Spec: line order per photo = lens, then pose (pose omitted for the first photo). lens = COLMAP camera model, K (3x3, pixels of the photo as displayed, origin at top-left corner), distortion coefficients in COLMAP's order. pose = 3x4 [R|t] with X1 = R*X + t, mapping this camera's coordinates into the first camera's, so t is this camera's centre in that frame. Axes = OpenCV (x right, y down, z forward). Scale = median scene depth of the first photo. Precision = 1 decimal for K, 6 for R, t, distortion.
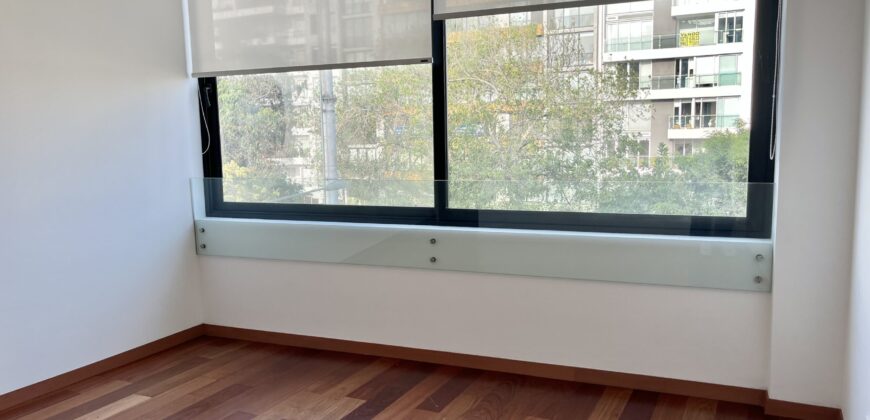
lens RADIAL K [[665.0, 0, 397.9], [0, 665.0, 197.5], [0, 0, 1]] dist [0.039080, -0.052928]
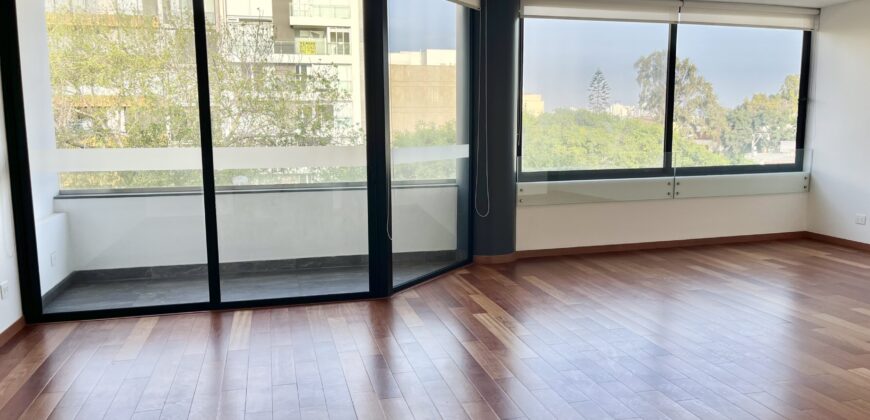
lens RADIAL K [[665.0, 0, 443.0], [0, 665.0, 221.7], [0, 0, 1]] dist [0.039080, -0.052928]
pose [[0.749603, -0.080282, 0.657001, -0.161319], [0.055015, 0.996739, 0.059027, 0.002127], [-0.659598, -0.008102, 0.751575, 0.000397]]
